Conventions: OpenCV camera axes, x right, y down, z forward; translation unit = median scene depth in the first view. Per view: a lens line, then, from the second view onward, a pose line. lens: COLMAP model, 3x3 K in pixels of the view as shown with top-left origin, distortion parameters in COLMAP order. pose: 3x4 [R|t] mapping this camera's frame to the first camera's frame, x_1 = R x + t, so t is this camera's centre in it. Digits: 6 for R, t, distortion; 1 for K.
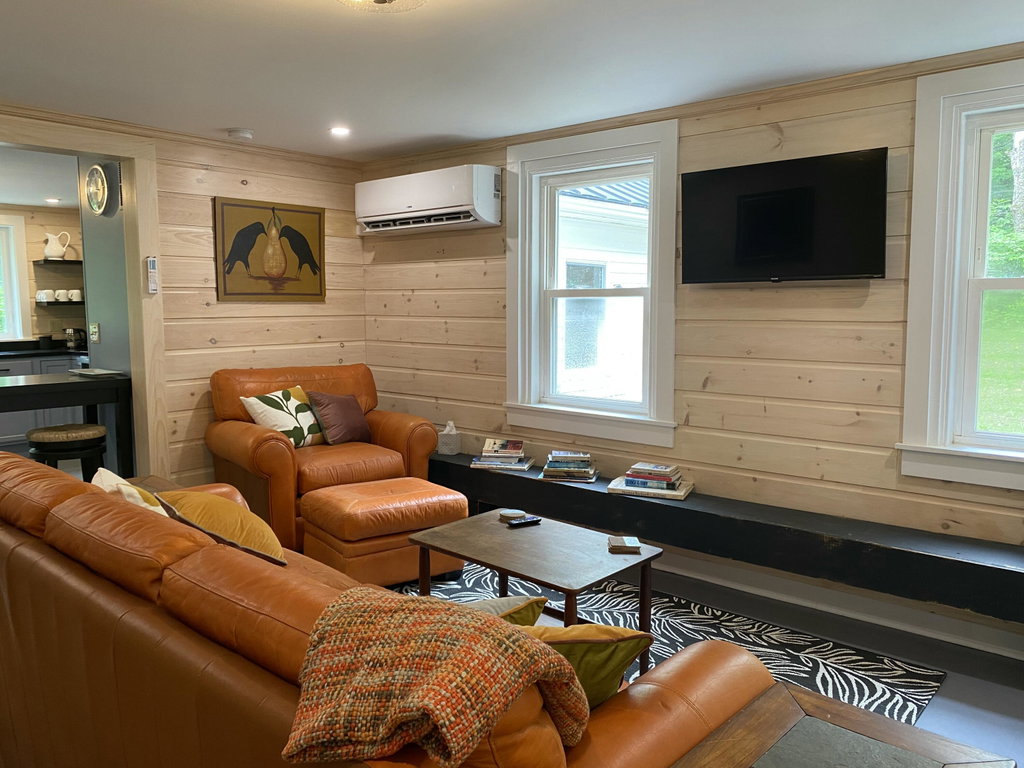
lens RADIAL K [[786.0, 0, 508.4], [0, 786.0, 388.5], [0, 0, 1]] dist [0.051849, -0.029850]
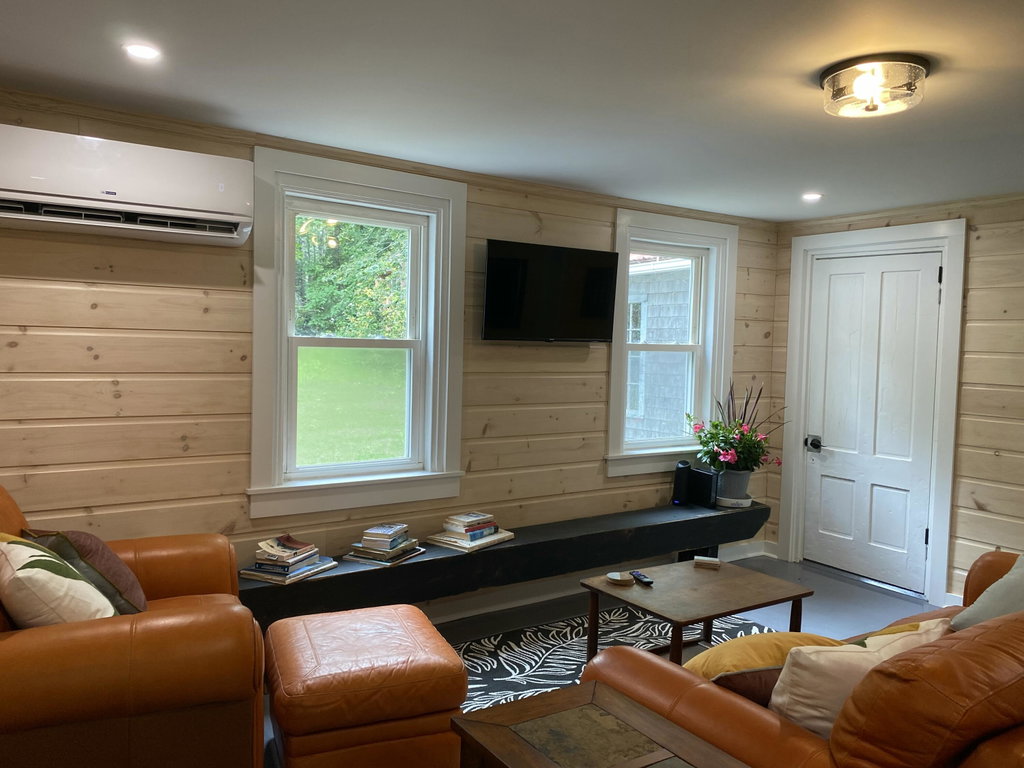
lens RADIAL K [[786.0, 0, 509.1], [0, 786.0, 374.3], [0, 0, 1]] dist [0.051849, -0.029850]
pose [[0.229137, -0.036899, 0.972694, -0.818328], [0.073662, 0.997073, 0.020472, -0.106109], [-0.970603, 0.066960, 0.231185, 0.731574]]
